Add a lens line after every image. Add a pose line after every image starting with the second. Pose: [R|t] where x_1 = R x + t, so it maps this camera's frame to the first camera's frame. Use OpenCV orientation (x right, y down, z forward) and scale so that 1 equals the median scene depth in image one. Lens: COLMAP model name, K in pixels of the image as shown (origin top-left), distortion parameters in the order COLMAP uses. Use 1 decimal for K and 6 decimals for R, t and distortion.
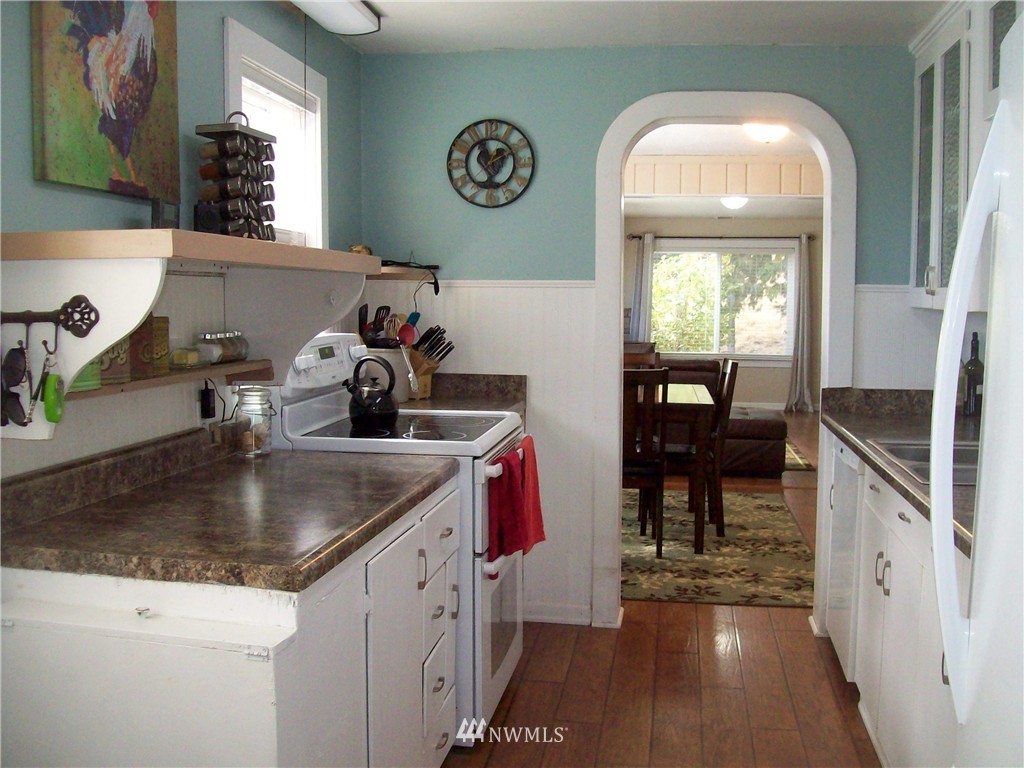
lens RADIAL K [[1079.2, 0, 513.1], [0, 1079.2, 387.3], [0, 0, 1]] dist [-0.125019, 0.000000]
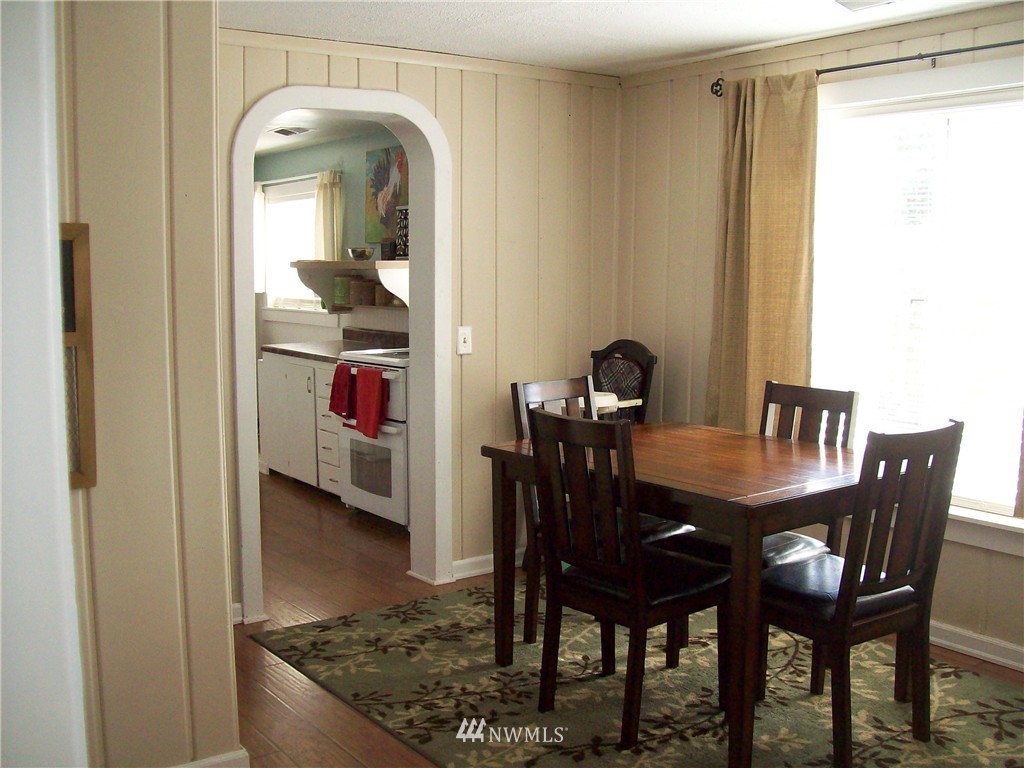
lens RADIAL K [[1079.2, 0, 512.1], [0, 1079.2, 380.6], [0, 0, 1]] dist [-0.125019, 0.000000]
pose [[-0.714384, 0.061988, -0.697003, 1.364970], [-0.065878, 0.985687, 0.155182, -0.271811], [0.696646, 0.156777, -0.700075, 3.151199]]
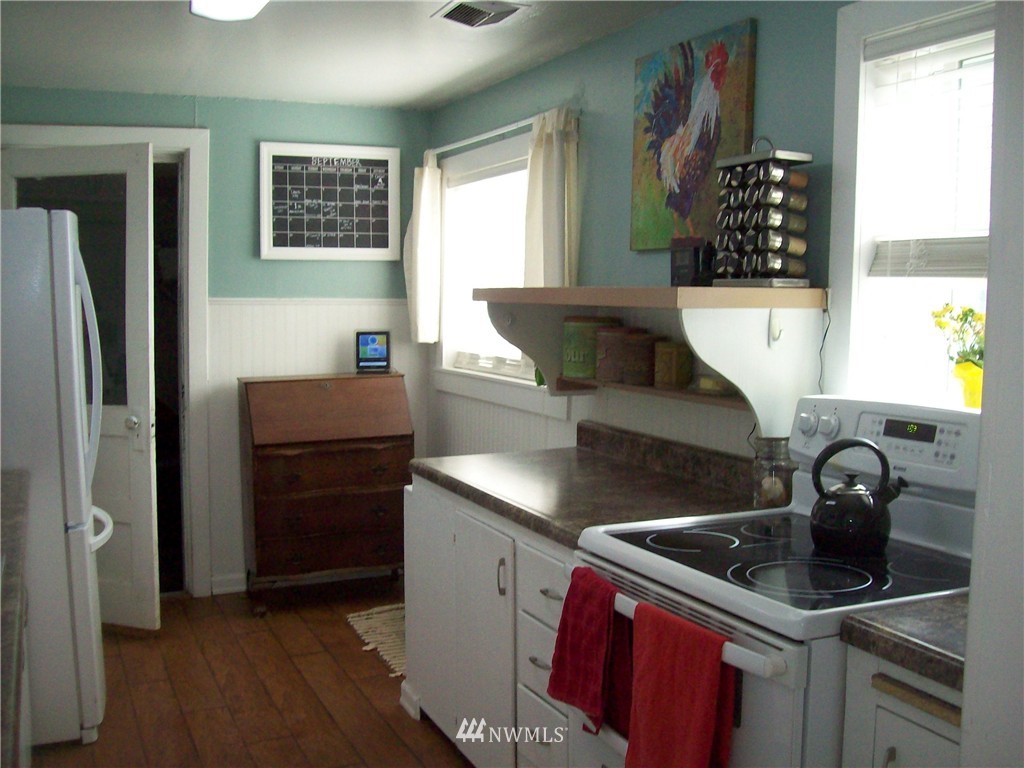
lens RADIAL K [[1079.2, 0, 512.1], [0, 1079.2, 383.3], [0, 0, 1]] dist [-0.125019, 0.000000]
pose [[-0.837445, 0.024725, -0.545963, 0.502223], [-0.063149, 0.987907, 0.141603, -0.180951], [0.542862, 0.153061, -0.825756, 1.890509]]
